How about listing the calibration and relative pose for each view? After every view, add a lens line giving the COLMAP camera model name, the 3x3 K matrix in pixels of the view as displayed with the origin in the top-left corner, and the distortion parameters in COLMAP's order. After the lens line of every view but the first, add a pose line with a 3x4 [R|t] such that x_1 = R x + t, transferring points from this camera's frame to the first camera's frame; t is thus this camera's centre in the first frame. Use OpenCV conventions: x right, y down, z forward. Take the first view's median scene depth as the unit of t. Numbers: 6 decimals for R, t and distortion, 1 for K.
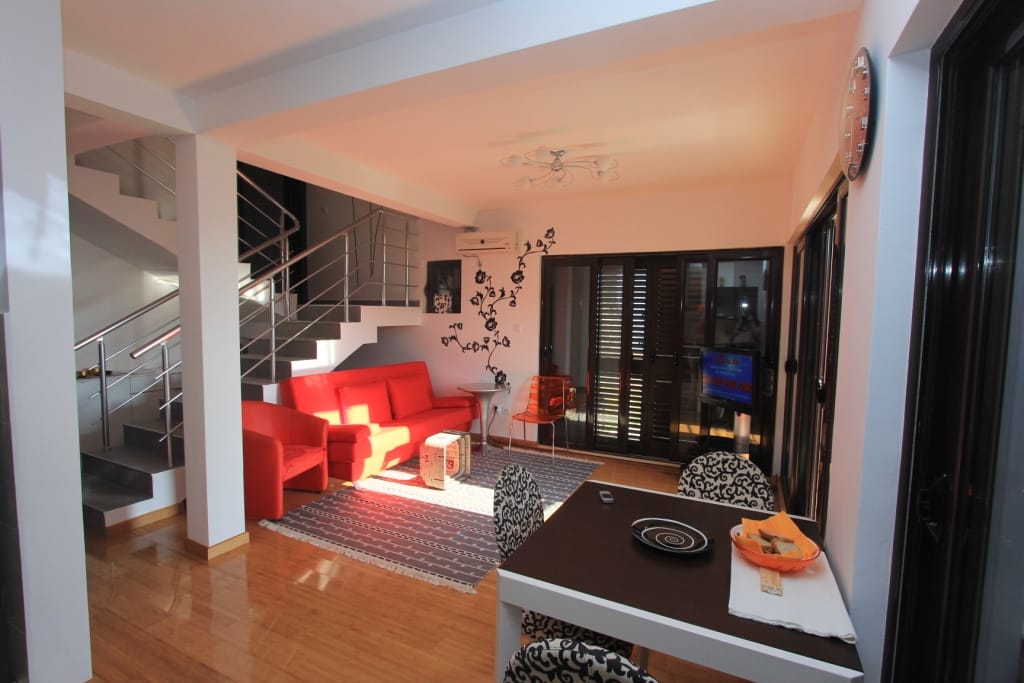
lens RADIAL K [[477.4, 0, 509.4], [0, 477.4, 342.8], [0, 0, 1]] dist [-0.005128, -0.000250]
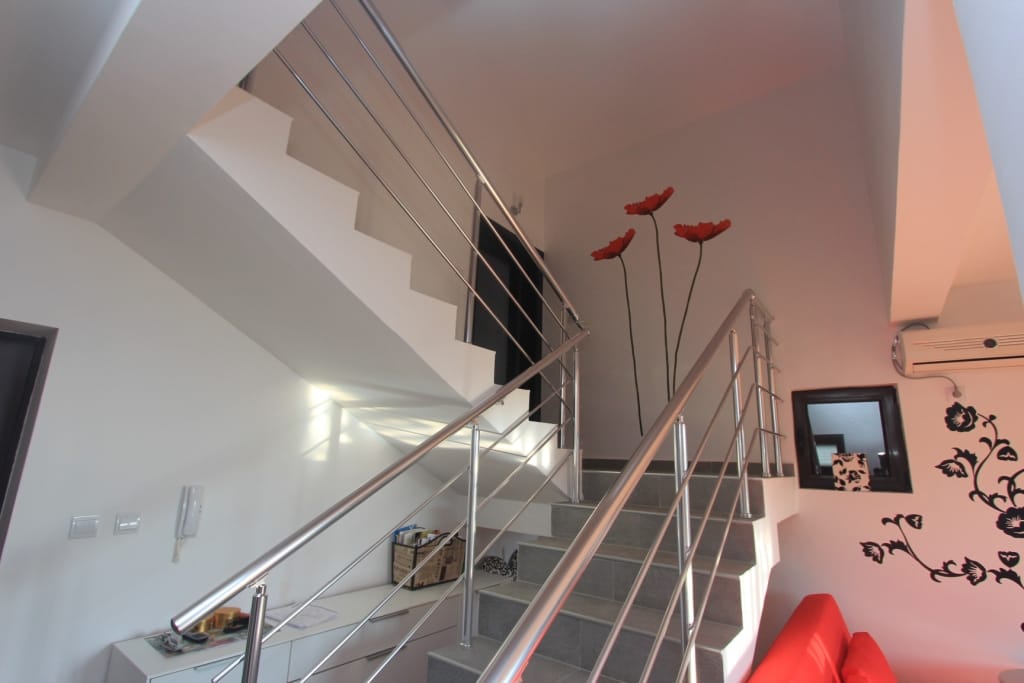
lens RADIAL K [[477.4, 0, 518.4], [0, 477.4, 349.9], [0, 0, 1]] dist [-0.005128, -0.000250]
pose [[0.985921, -0.025401, -0.165273, -0.425071], [-0.023529, 0.957487, -0.287517, -0.054550], [0.165550, 0.287357, 0.943408, 0.452030]]
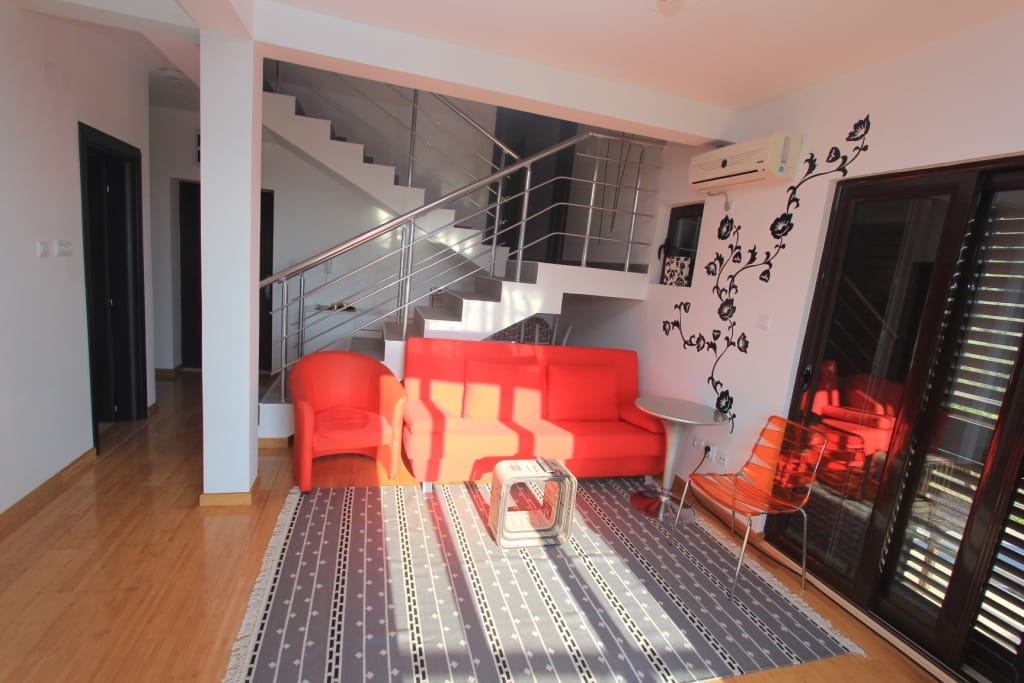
lens RADIAL K [[477.4, 0, 510.8], [0, 477.4, 345.2], [0, 0, 1]] dist [-0.005128, -0.000250]
pose [[0.678647, 0.174401, -0.713458, 0.207087], [-0.137311, 0.984399, 0.110020, -0.023304], [0.721515, 0.023301, 0.692007, 0.404143]]
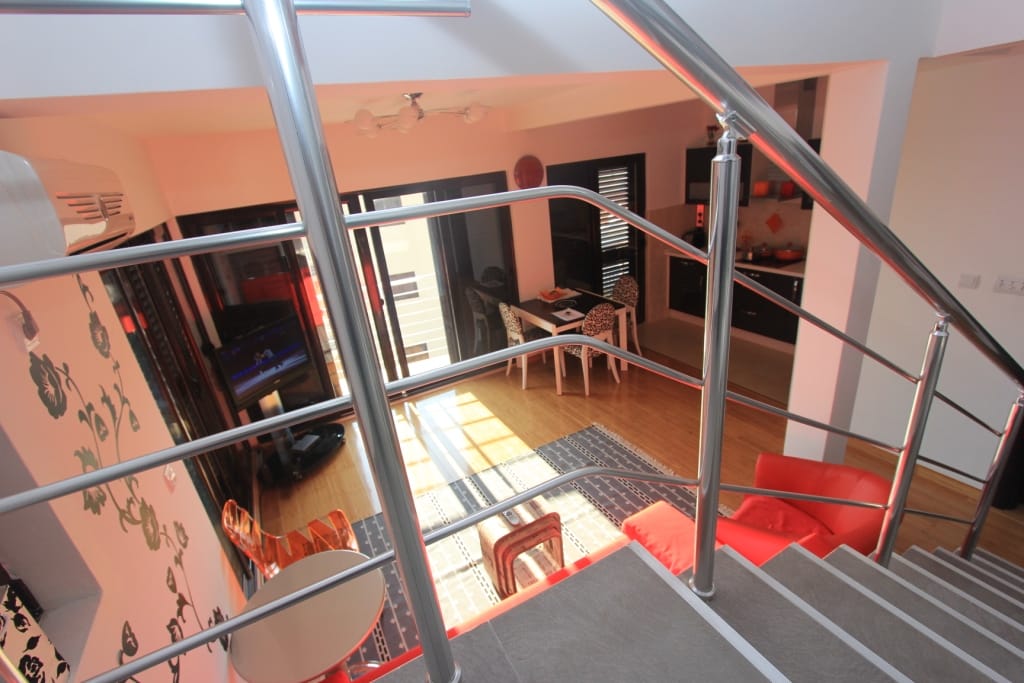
lens RADIAL K [[477.4, 0, 511.4], [0, 477.4, 346.6], [0, 0, 1]] dist [-0.005128, -0.000250]
pose [[-0.816044, -0.146393, 0.559143, -0.337358], [0.135912, 0.891666, 0.431810, -0.214841], [-0.561783, 0.428371, -0.707742, 1.031580]]
